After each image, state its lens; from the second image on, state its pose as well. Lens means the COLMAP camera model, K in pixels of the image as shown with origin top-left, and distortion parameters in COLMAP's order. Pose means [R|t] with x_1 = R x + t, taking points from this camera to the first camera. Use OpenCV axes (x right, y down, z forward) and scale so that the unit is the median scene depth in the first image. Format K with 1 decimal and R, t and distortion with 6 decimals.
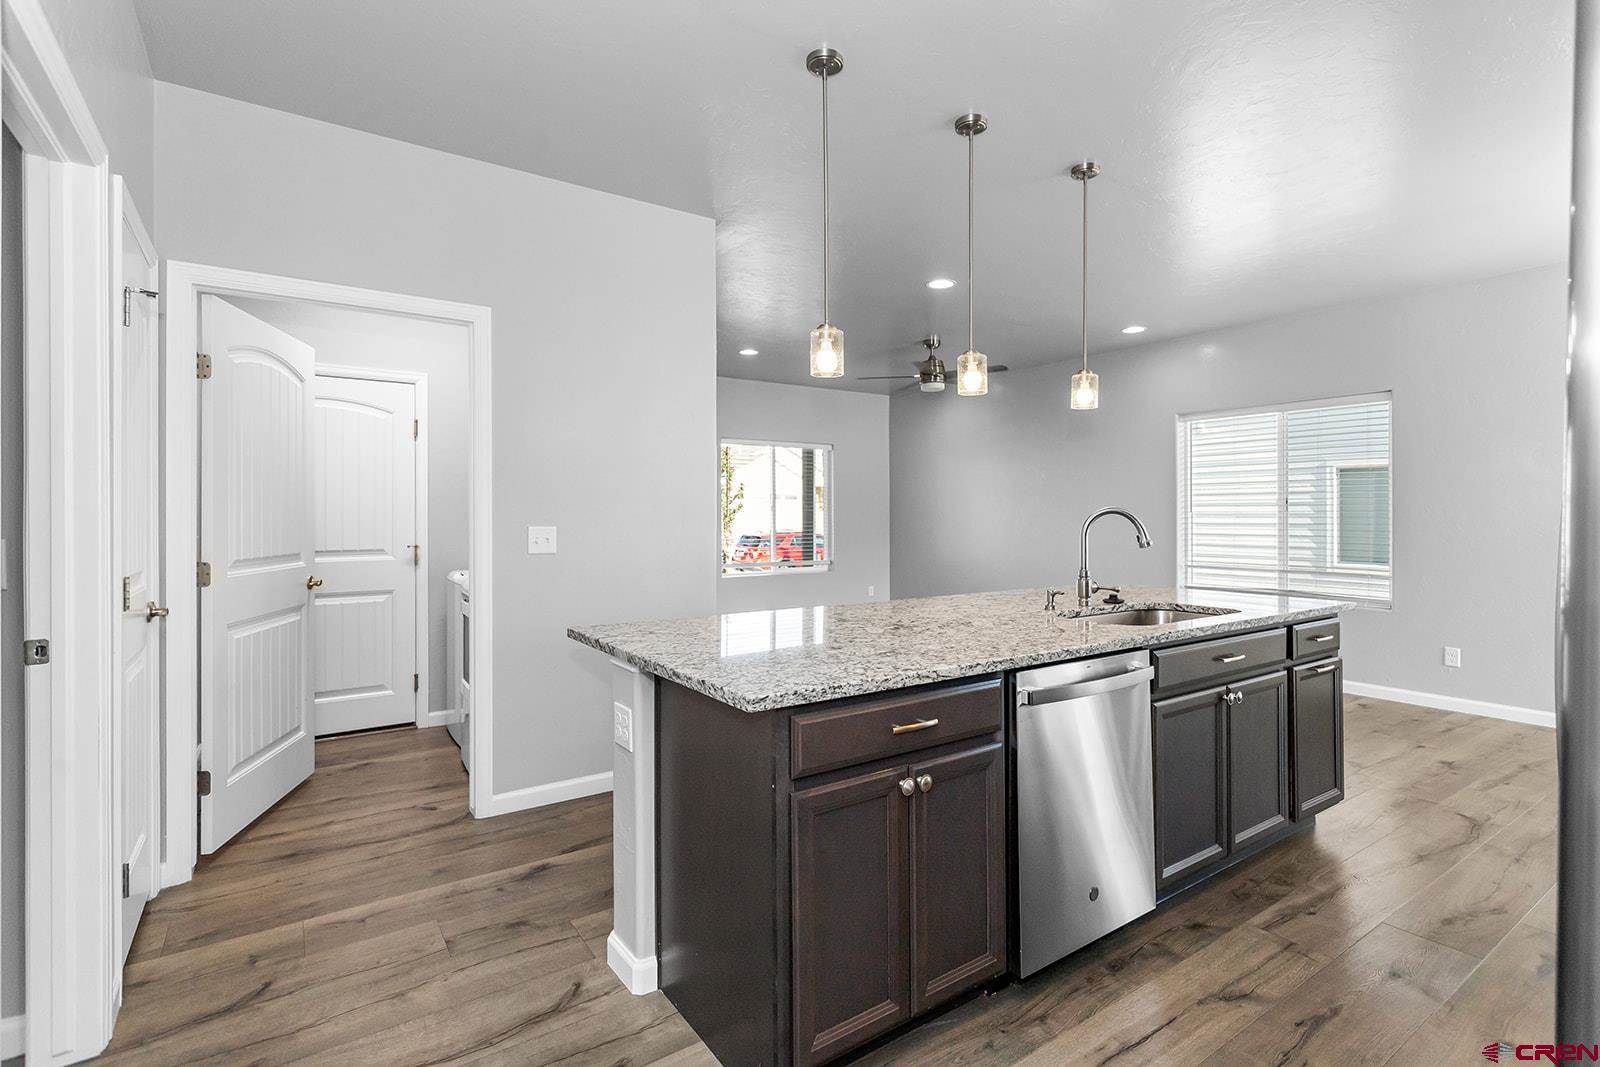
lens RADIAL K [[759.7, 0, 803.4], [0, 759.7, 517.6], [0, 0, 1]] dist [0.001636, 0.000373]
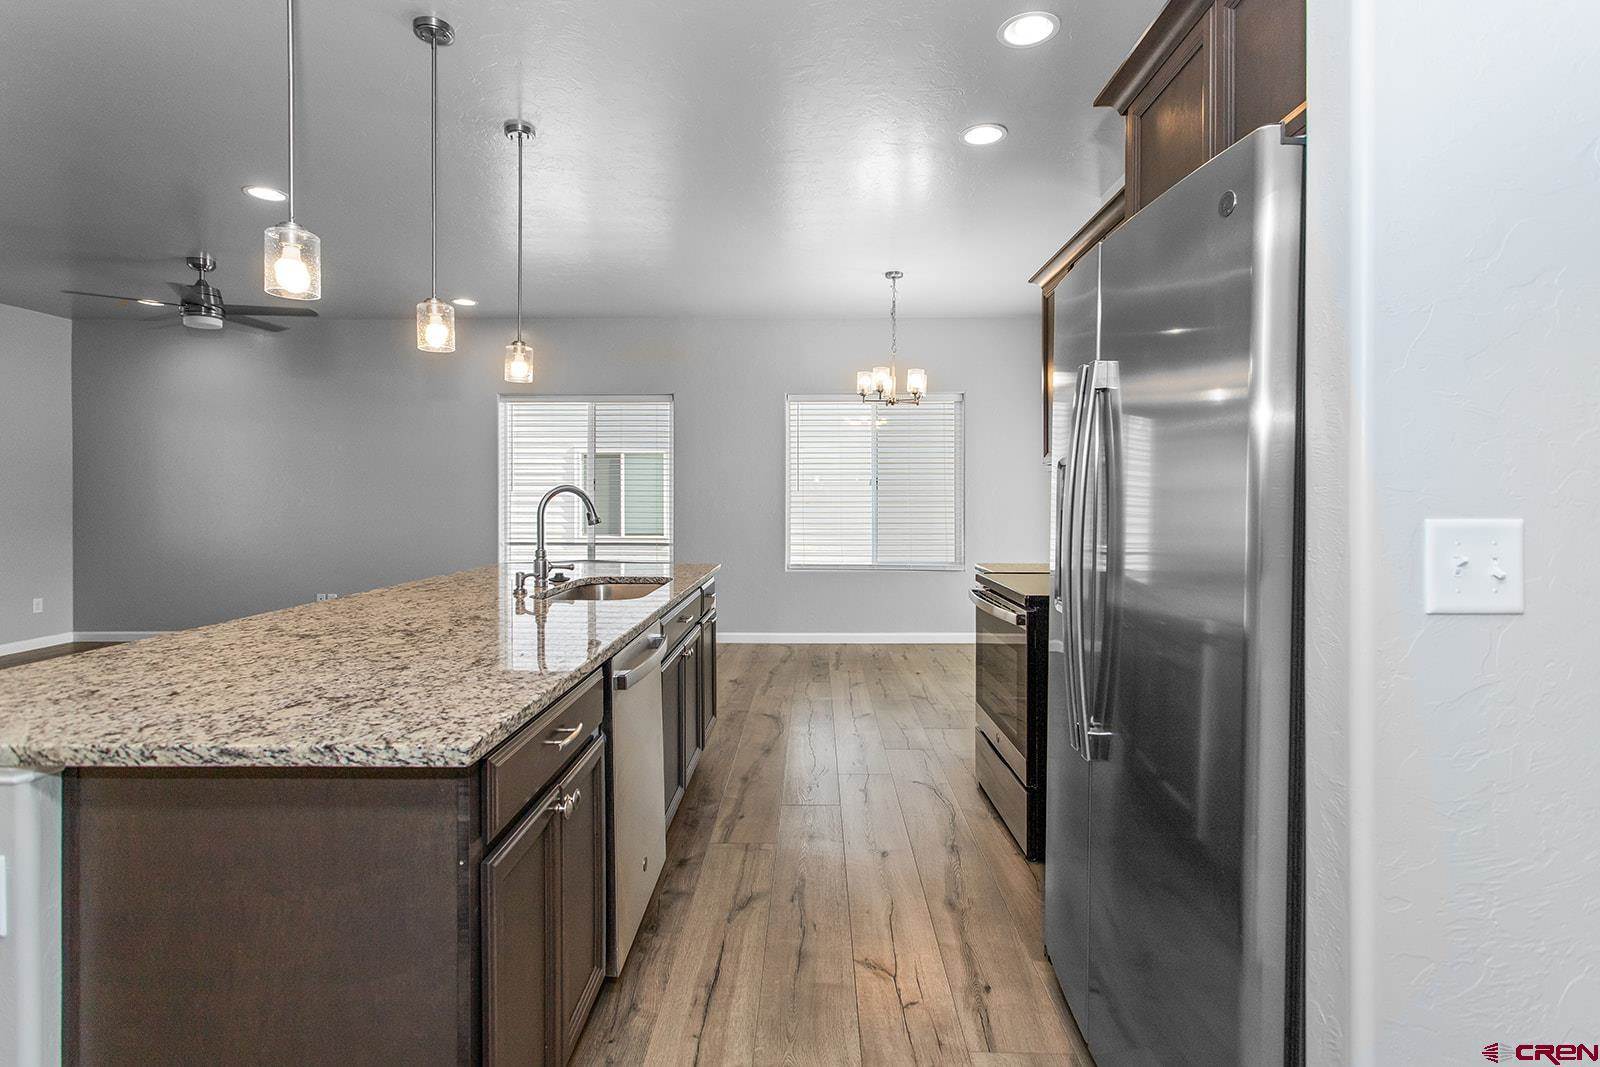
lens RADIAL K [[769.1, 0, 801.4], [0, 769.1, 502.1], [0, 0, 1]] dist [0.006644, 0.000383]
pose [[0.581802, -0.004527, 0.813318, -0.280663], [-0.000679, 0.999981, 0.006052, 0.002469], [-0.813330, -0.004074, 0.581788, 0.192567]]
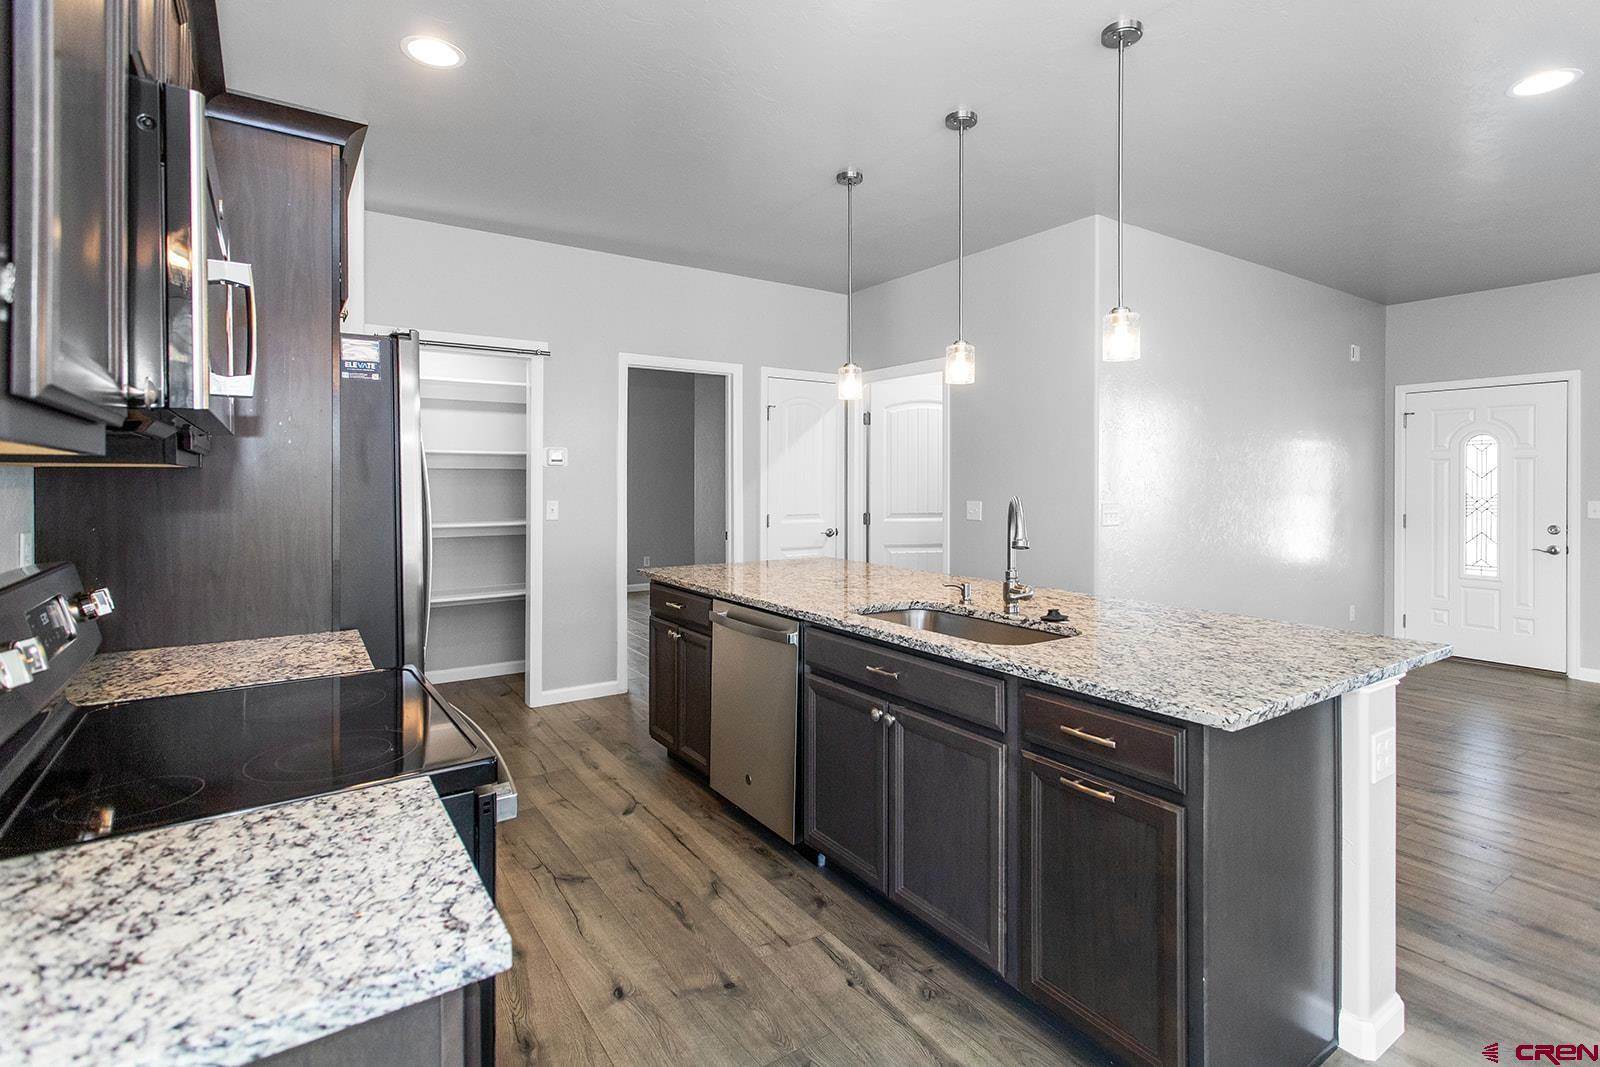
lens RADIAL K [[775.2, 0, 797.7], [0, 775.2, 482.2], [0, 0, 1]] dist [-0.000134, 0.000029]
pose [[-0.016431, 0.001482, -0.999864, 1.490007], [0.001963, 0.999997, 0.001449, -0.035729], [0.999863, -0.001939, -0.016434, 0.933424]]
